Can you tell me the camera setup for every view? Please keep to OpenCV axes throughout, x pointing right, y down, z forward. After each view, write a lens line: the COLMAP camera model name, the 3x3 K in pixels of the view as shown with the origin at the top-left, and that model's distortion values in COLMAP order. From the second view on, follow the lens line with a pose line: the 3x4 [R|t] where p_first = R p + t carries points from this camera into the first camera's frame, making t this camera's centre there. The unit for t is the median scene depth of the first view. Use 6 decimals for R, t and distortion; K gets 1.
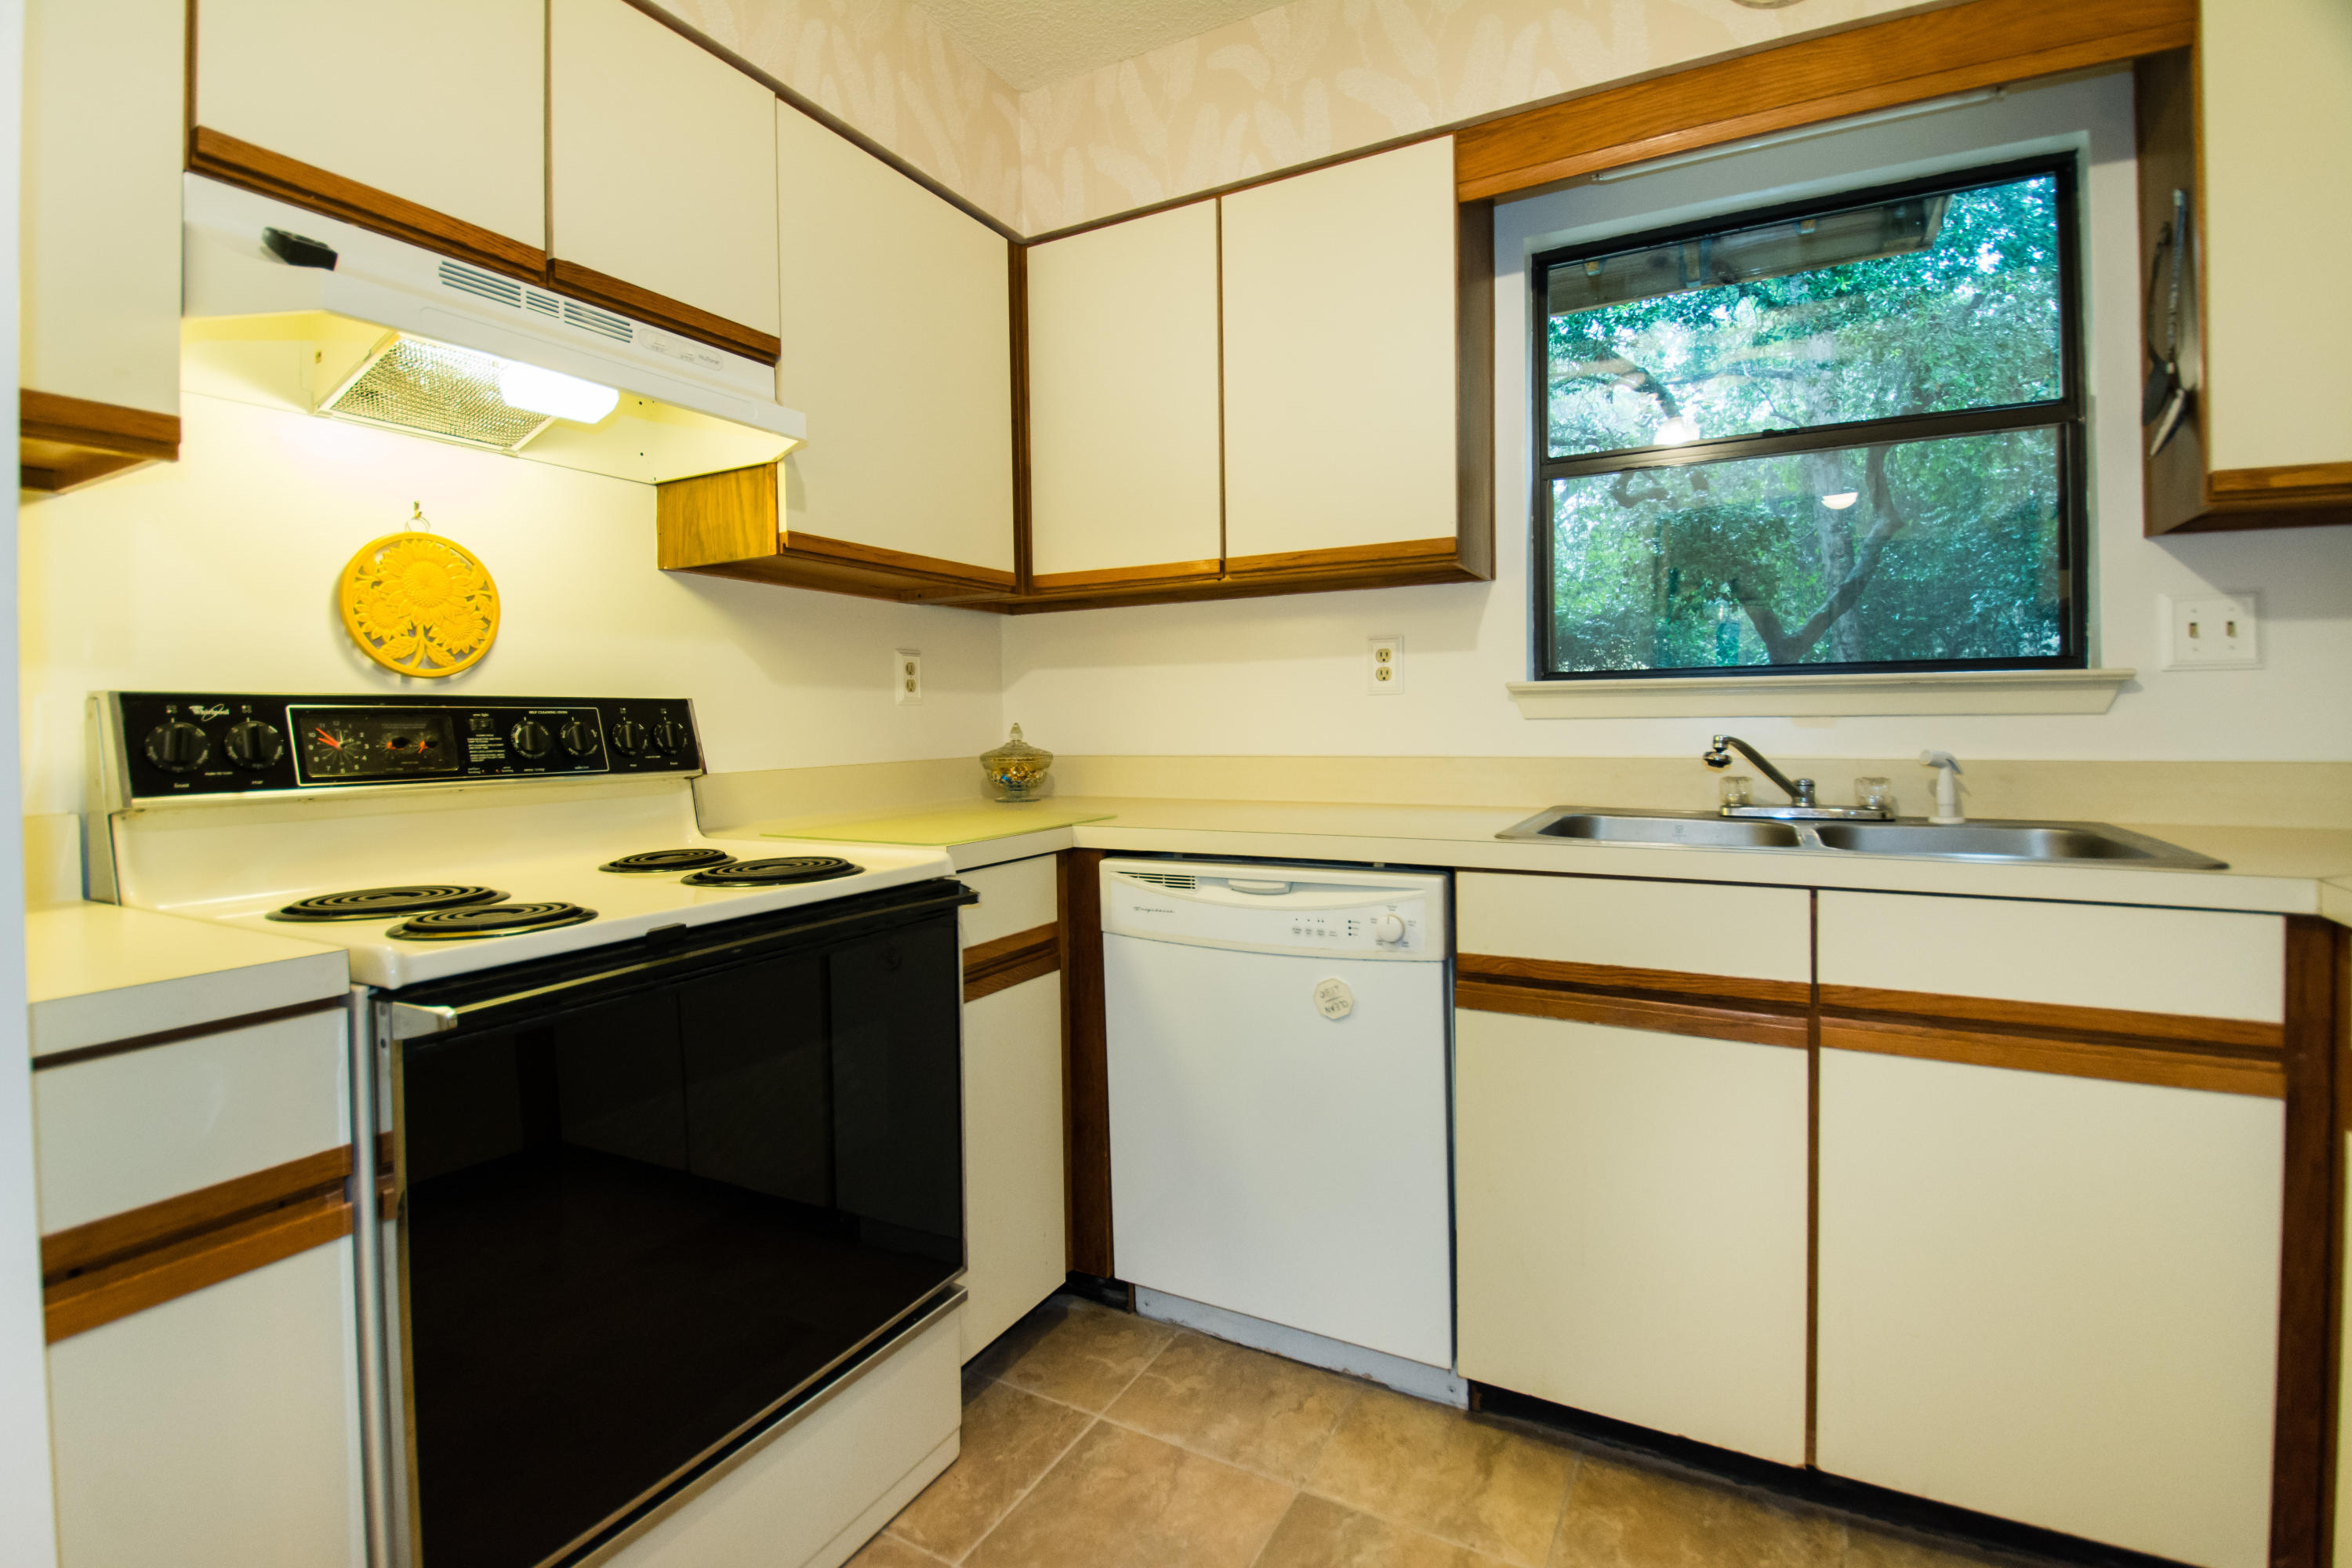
lens RADIAL K [[1076.6, 0, 1184.1], [0, 1076.6, 737.8], [0, 0, 1]] dist [0.022023, -0.025268]
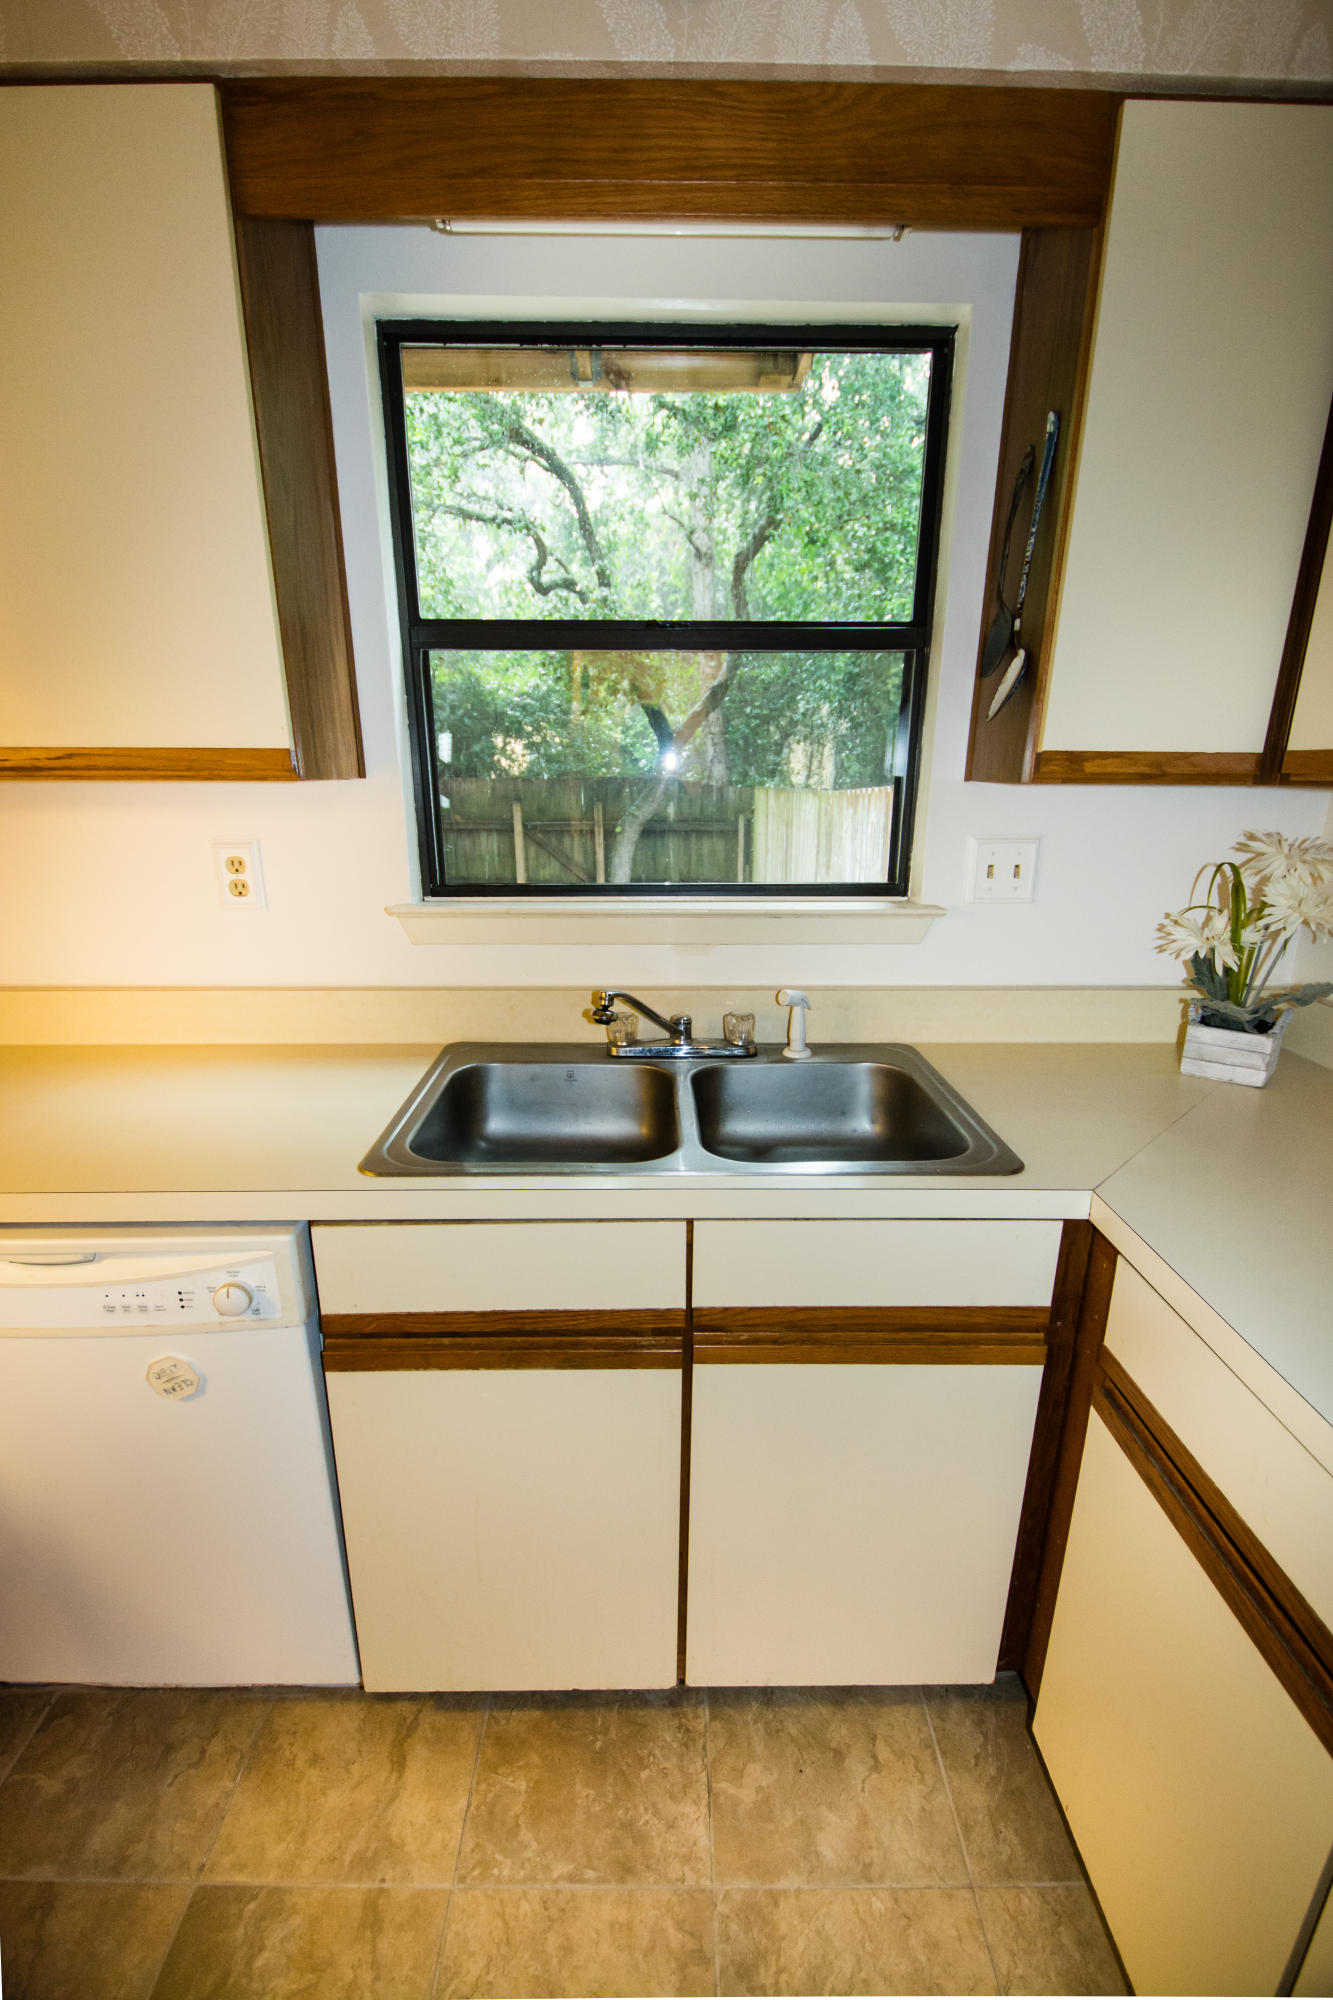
lens RADIAL K [[915.5, 0, 660.1], [0, 915.5, 1066.2], [0, 0, 1]] dist [0.022023, -0.025268]
pose [[0.879125, -0.134472, 0.457228, 0.179939], [-0.006796, 0.955734, 0.294152, -0.189354], [-0.476544, -0.261704, 0.839296, 0.320115]]
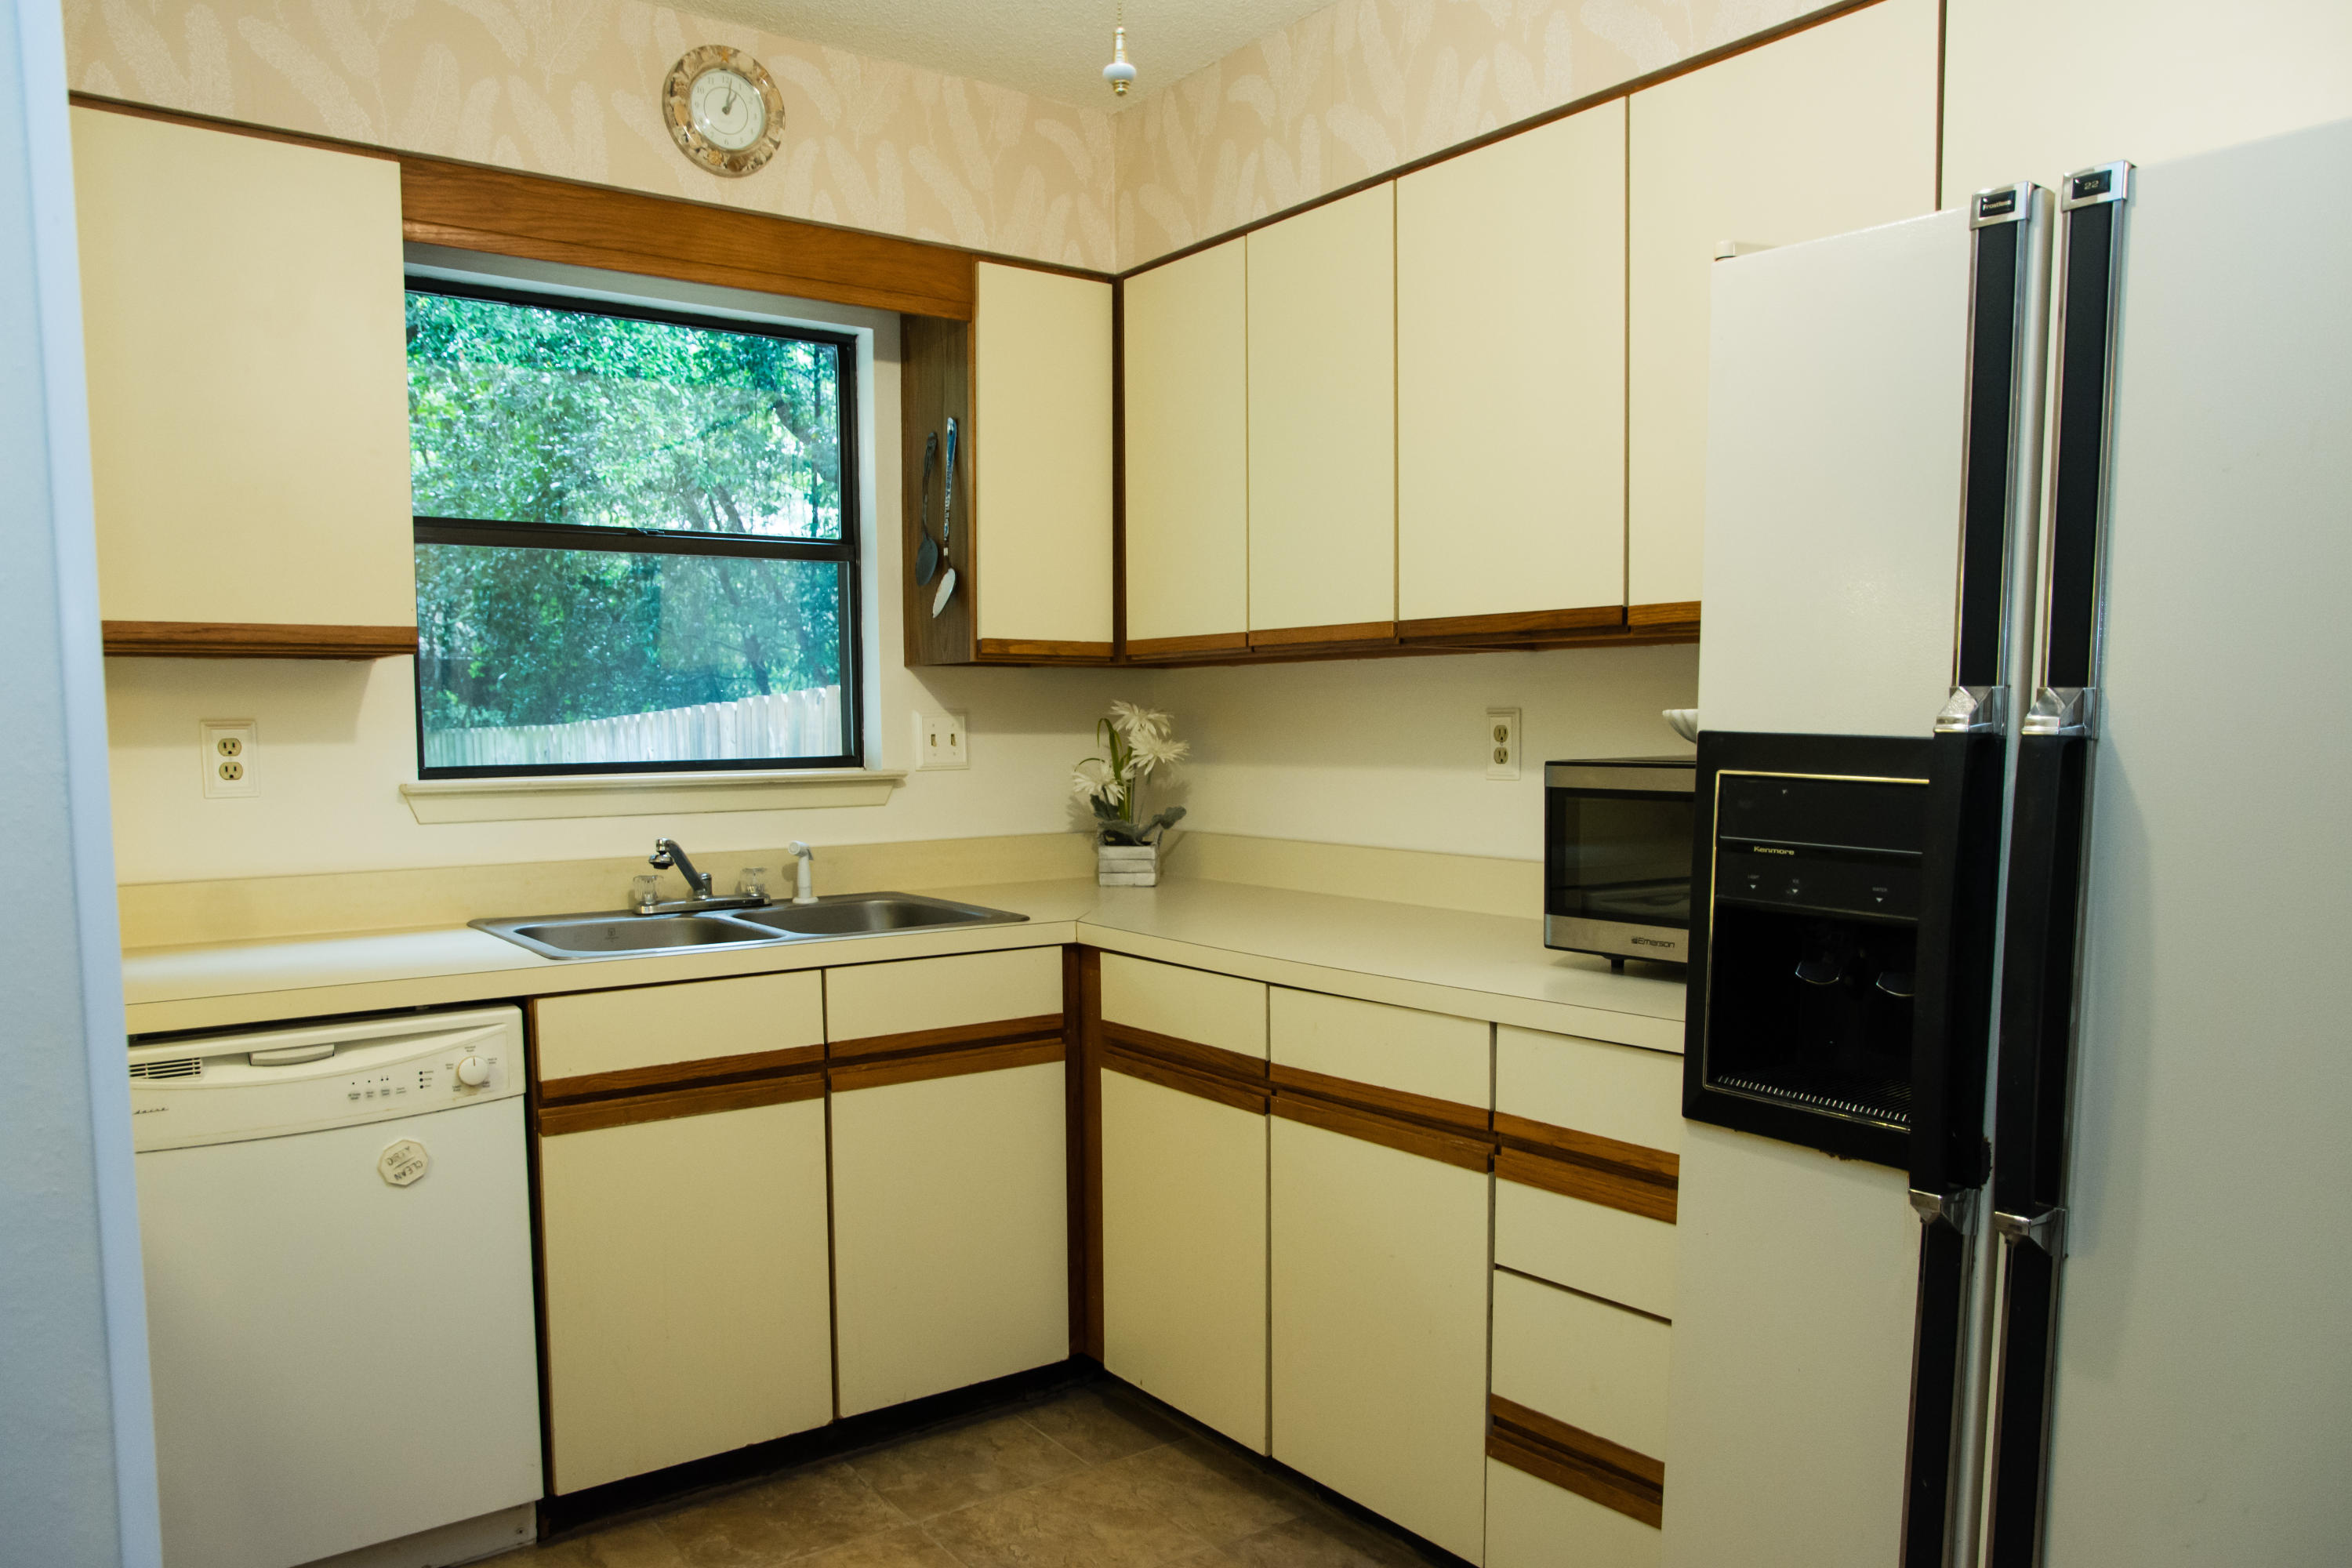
lens RADIAL K [[1696.8, 0, 1176.3], [0, 1696.8, 886.6], [0, 0, 1]] dist [-0.081691, 0.101384]
pose [[0.431513, -0.083056, 0.898275, -0.829951], [0.013404, 0.996233, 0.085674, -0.097212], [-0.902007, -0.024929, 0.431001, -0.169601]]
